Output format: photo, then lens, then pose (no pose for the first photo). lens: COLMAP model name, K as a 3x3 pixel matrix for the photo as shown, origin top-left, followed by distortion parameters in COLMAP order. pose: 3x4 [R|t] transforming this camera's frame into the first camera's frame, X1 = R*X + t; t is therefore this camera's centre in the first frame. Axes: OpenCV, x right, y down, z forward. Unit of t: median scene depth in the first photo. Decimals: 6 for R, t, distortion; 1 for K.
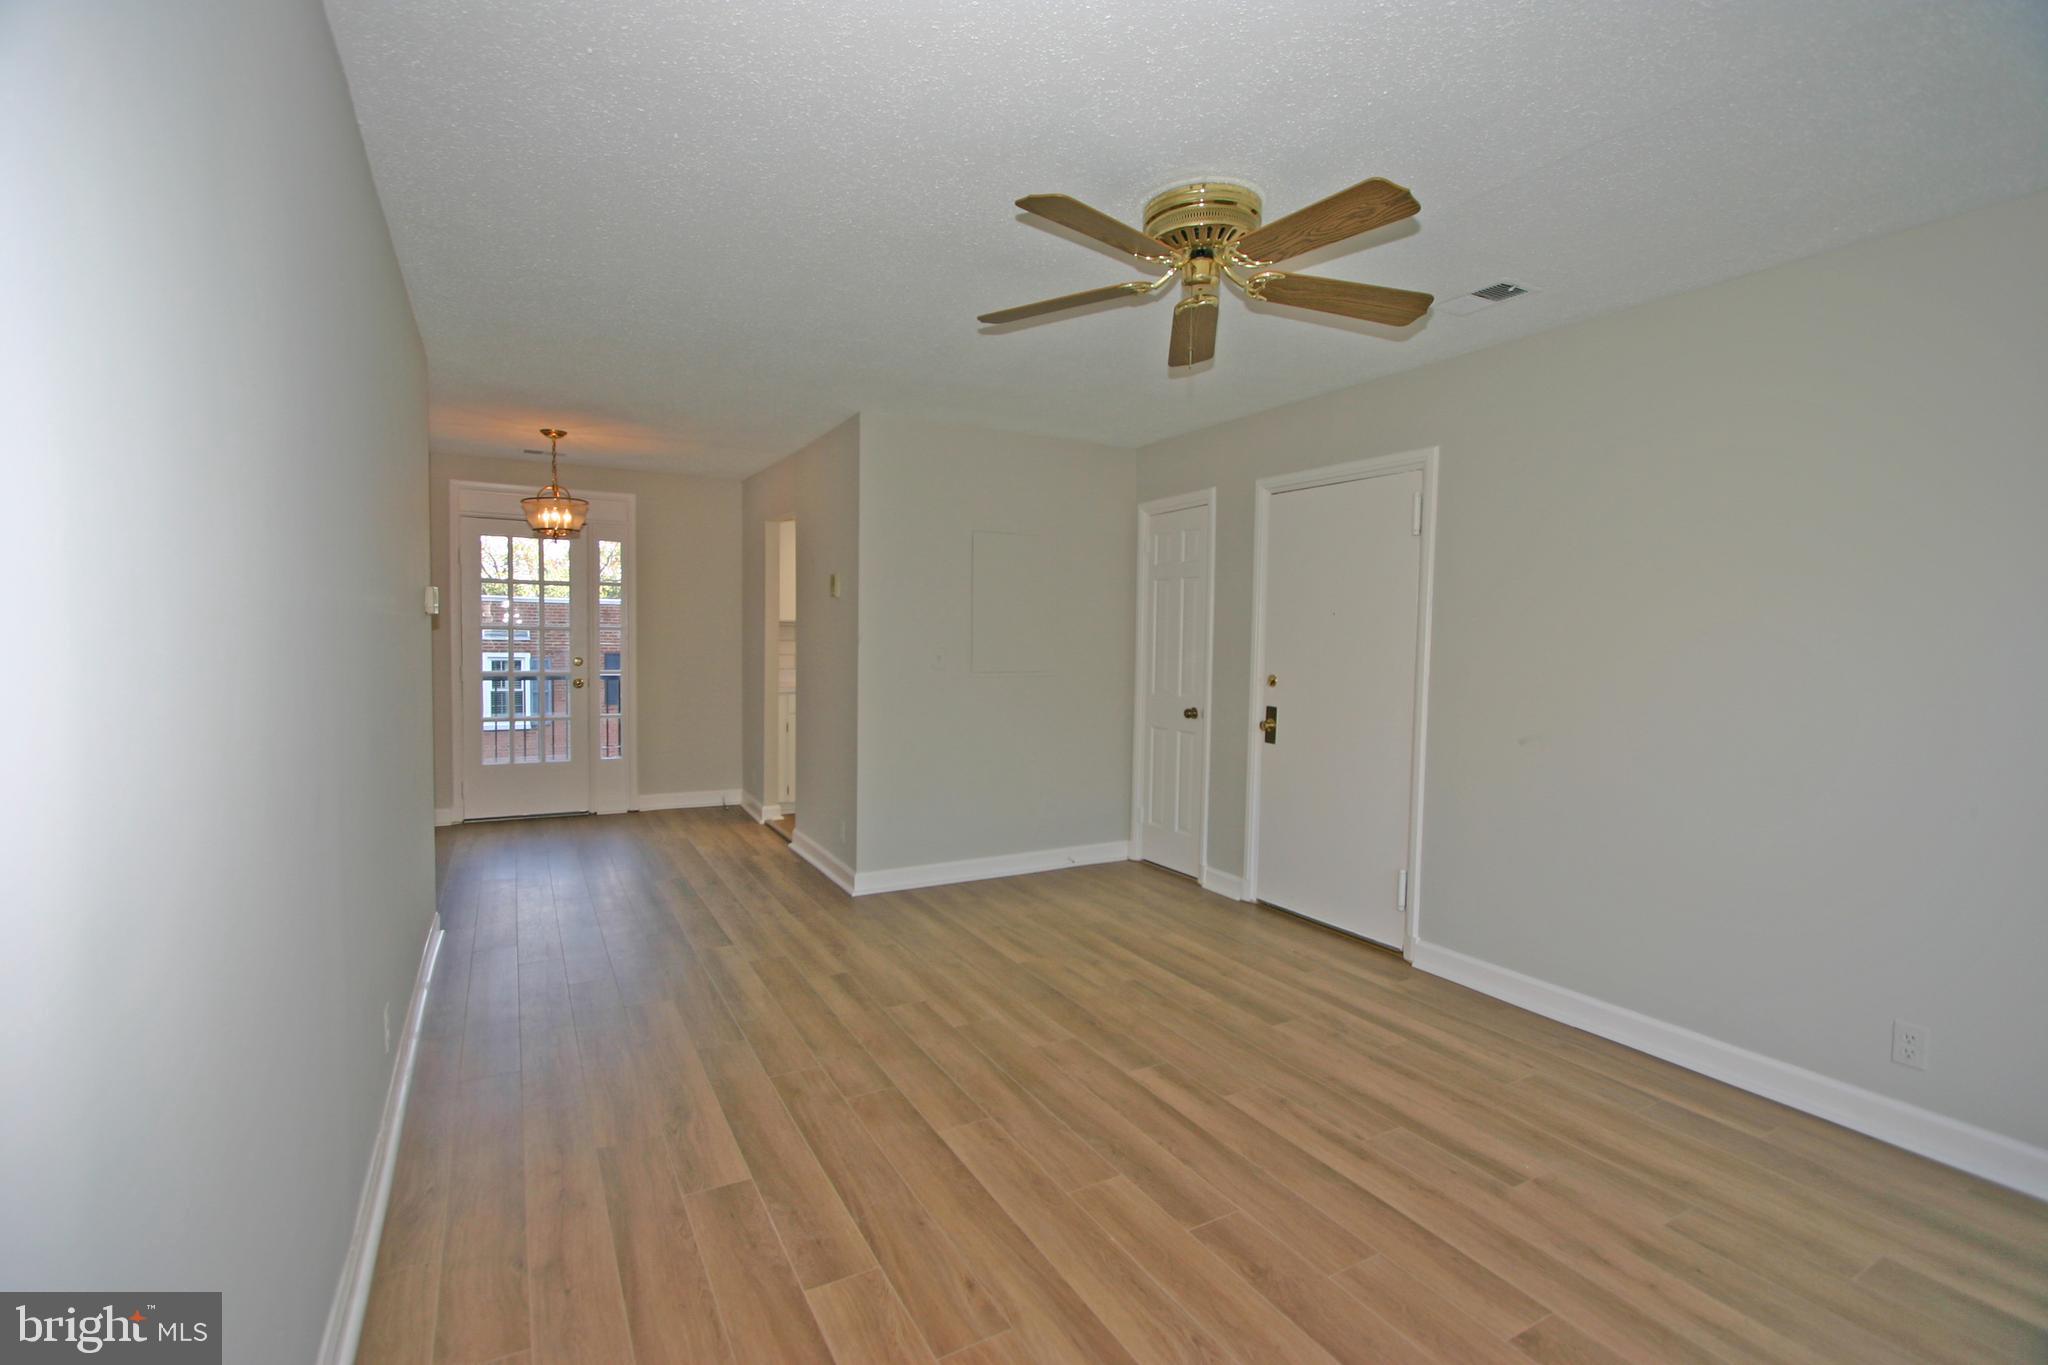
lens RADIAL K [[921.0, 0, 1017.4], [0, 921.0, 682.3], [0, 0, 1]] dist [-0.007325, 0.000081]
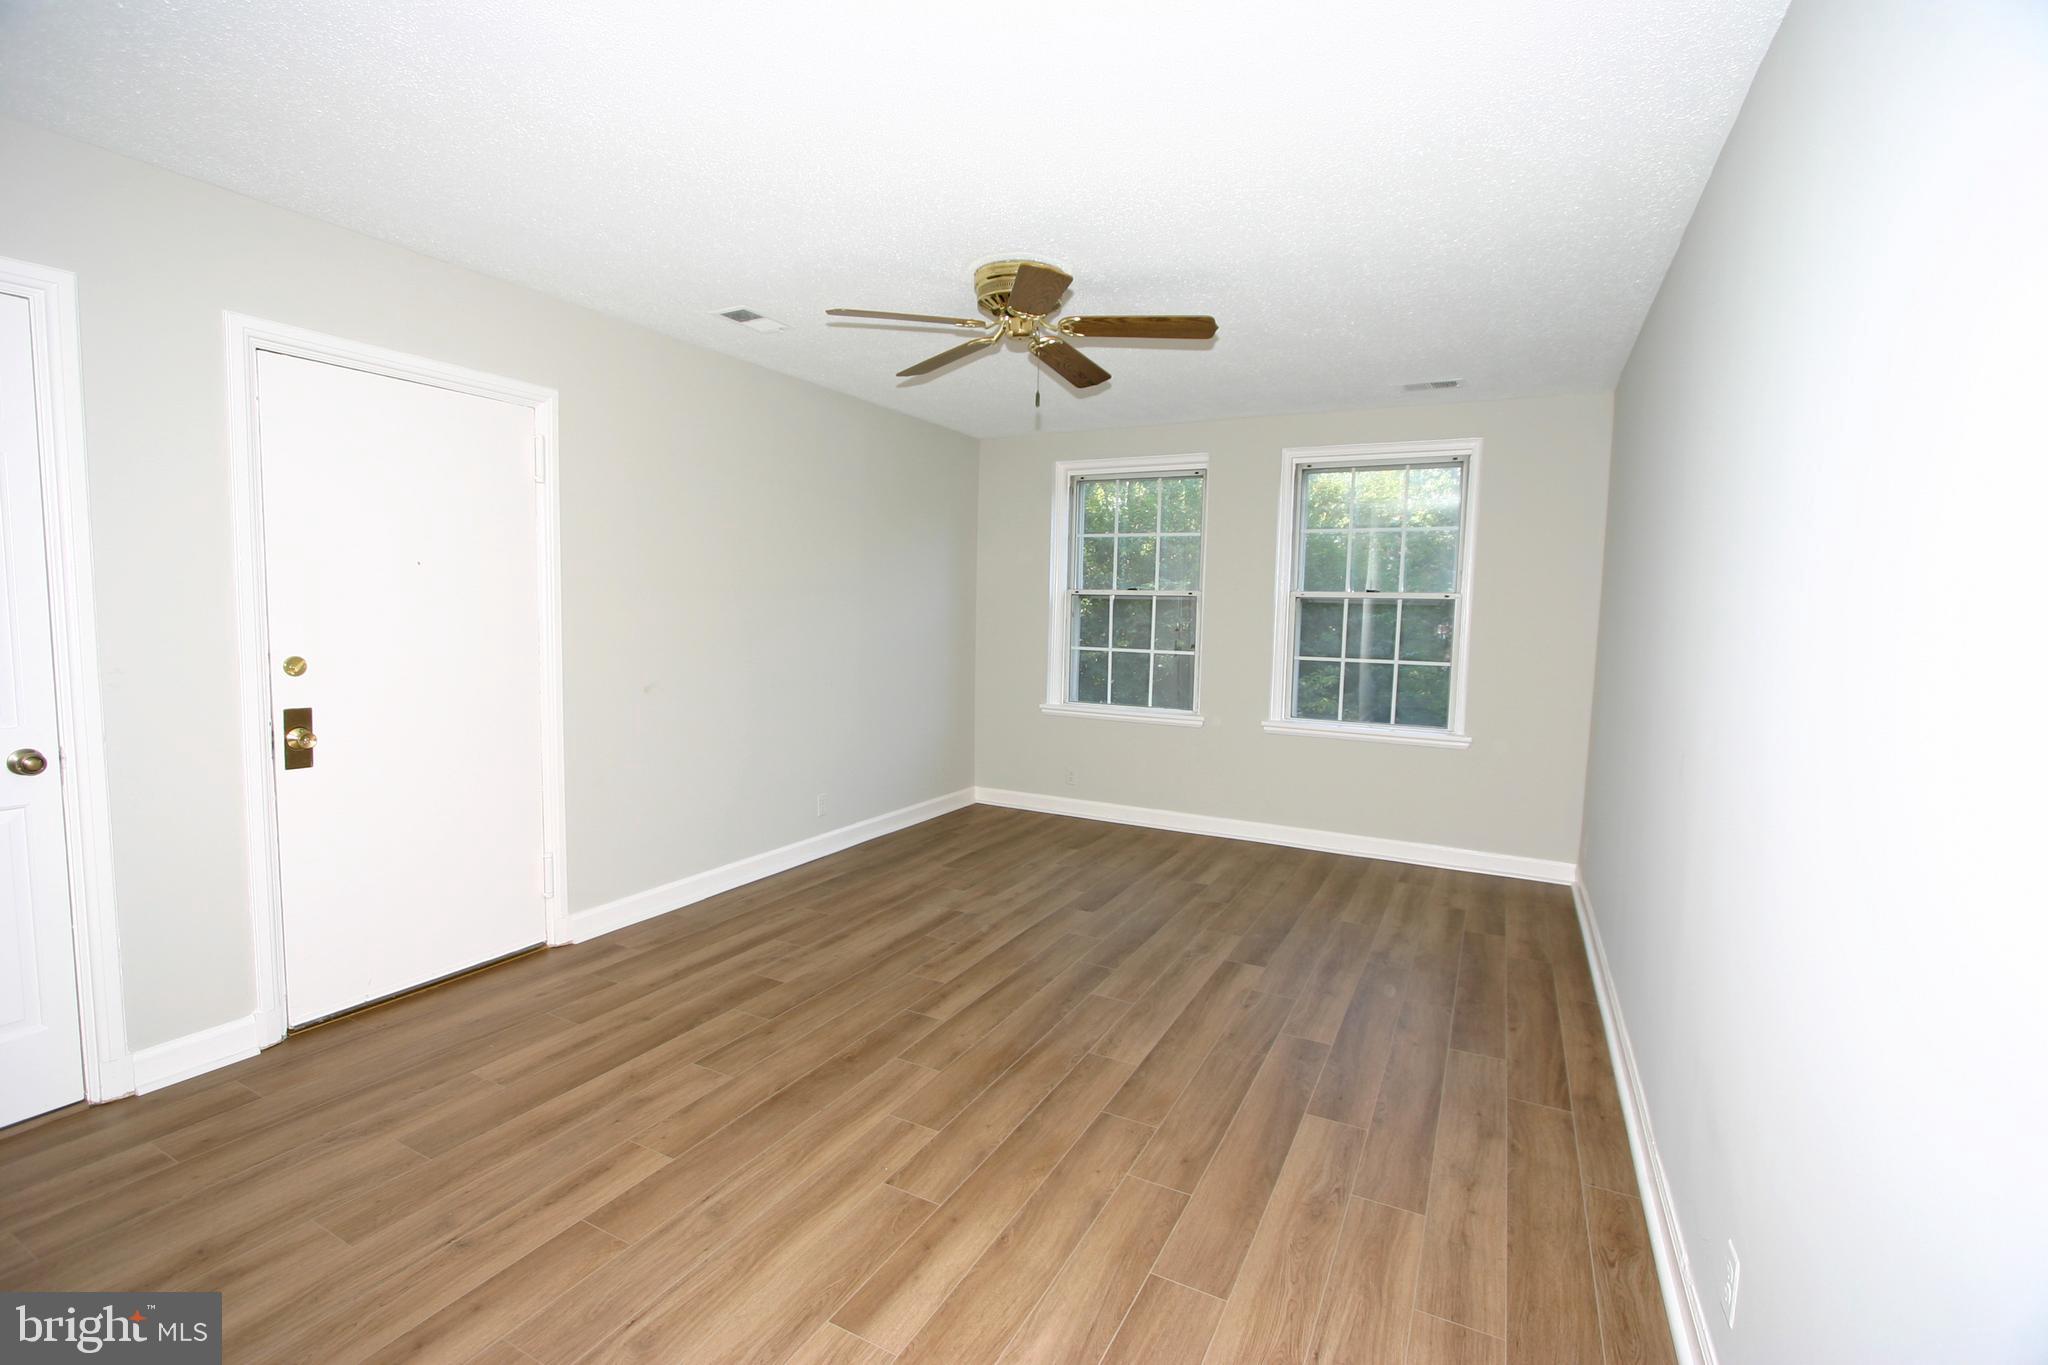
lens RADIAL K [[921.0, 0, 1017.4], [0, 921.0, 682.3], [0, 0, 1]] dist [-0.007325, 0.000081]
pose [[-0.542532, -0.096920, 0.834425, -0.802641], [0.013224, 0.992213, 0.123845, -0.098323], [-0.839931, 0.078224, -0.537026, 1.517594]]
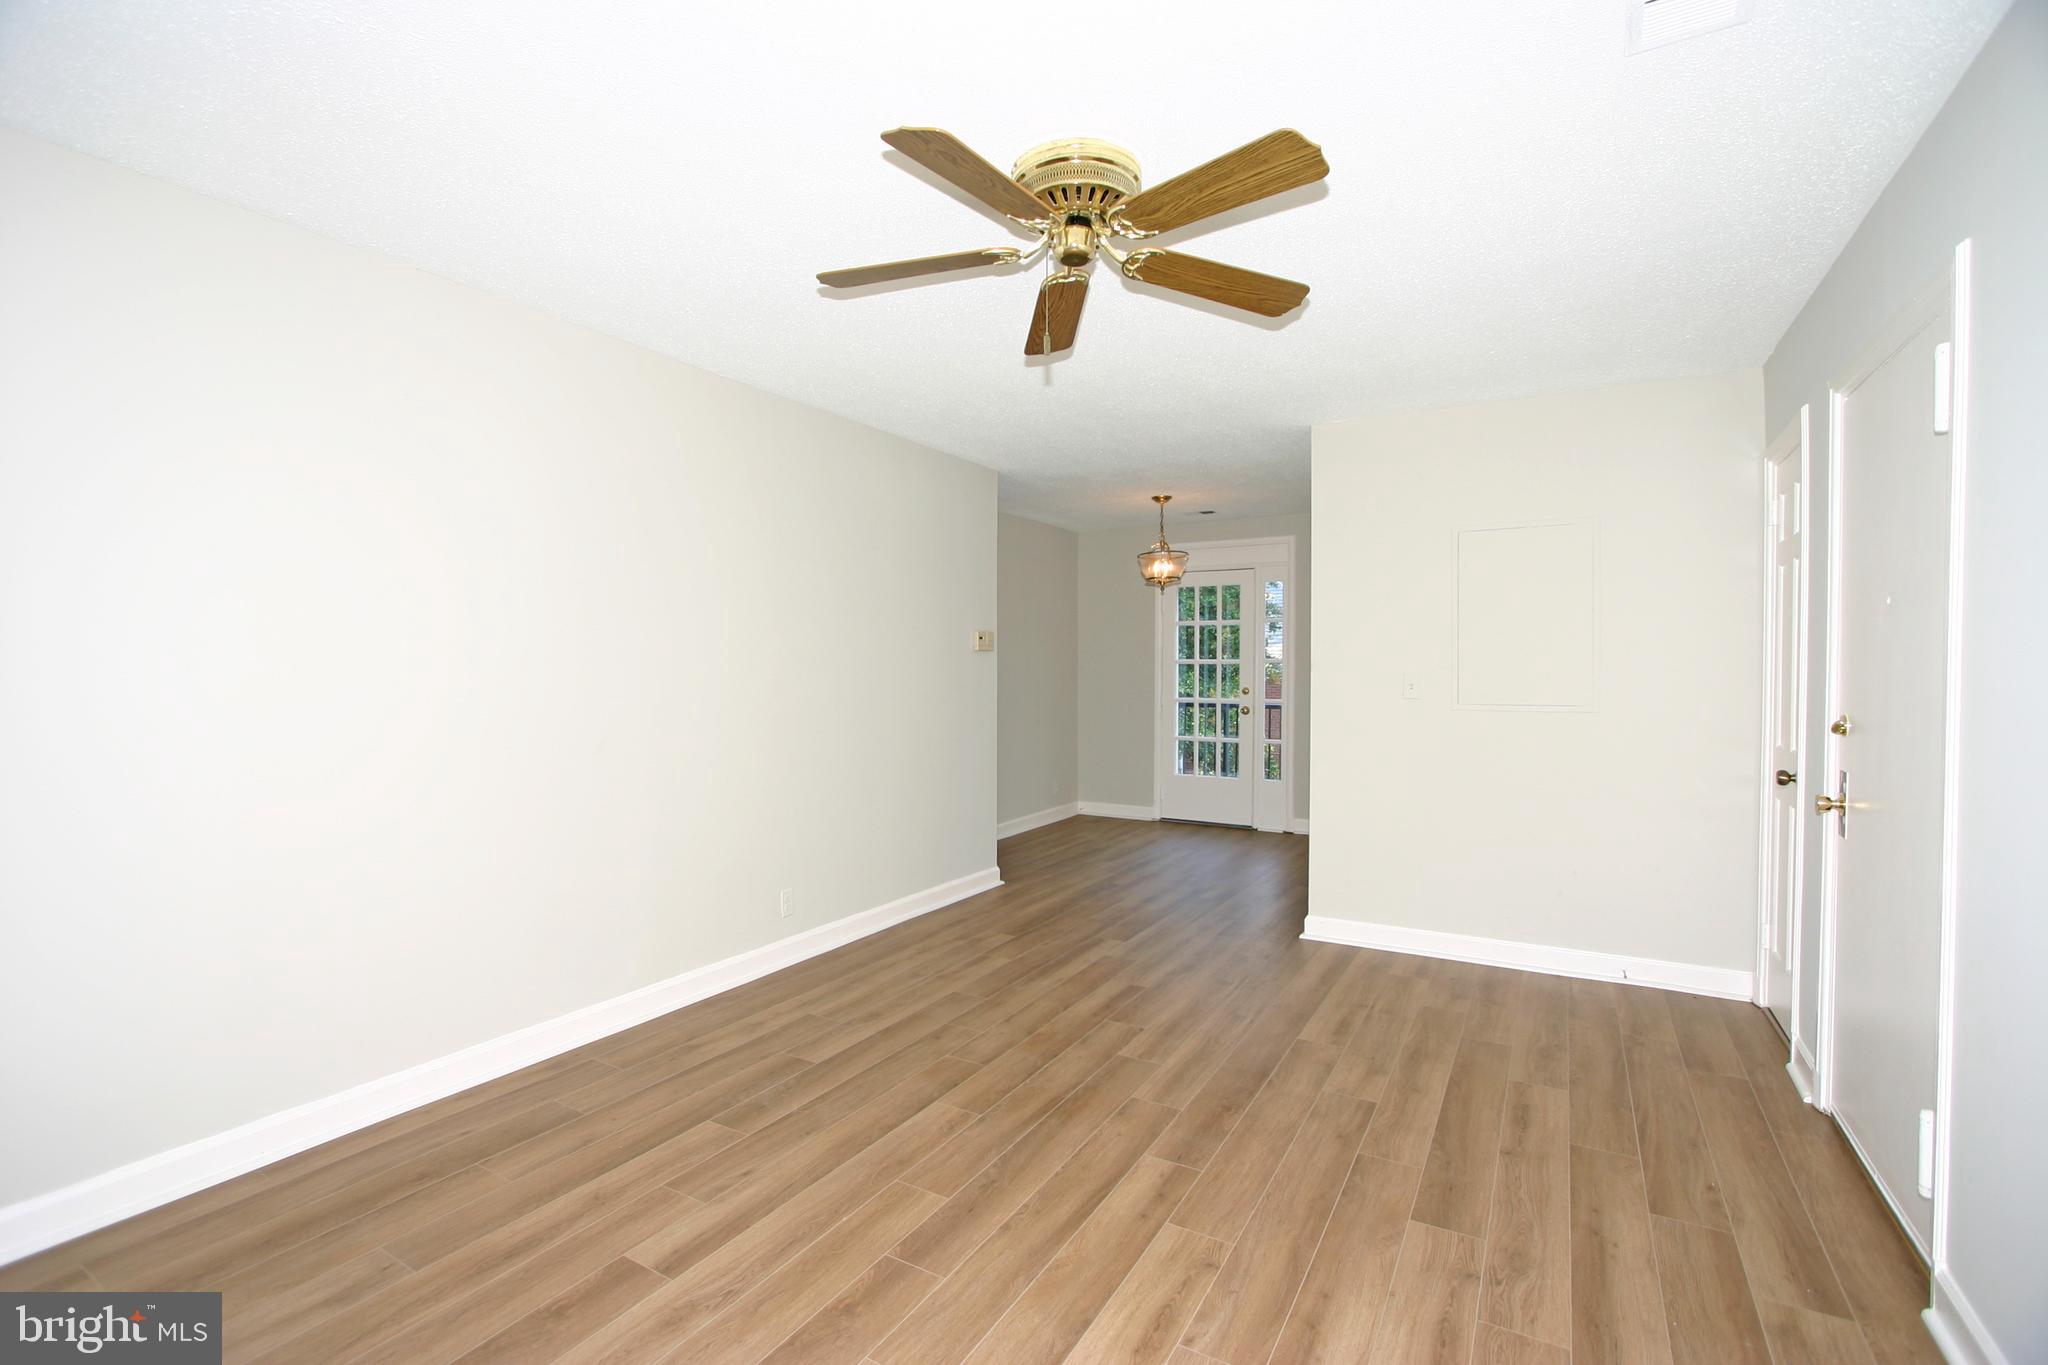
lens RADIAL K [[921.0, 0, 1017.4], [0, 921.0, 682.3], [0, 0, 1]] dist [-0.007325, 0.000081]
pose [[0.502437, -0.000751, -0.864614, 0.831150], [-0.036506, 0.999089, -0.022082, 0.004557], [0.863843, 0.042659, 0.501952, 0.457112]]
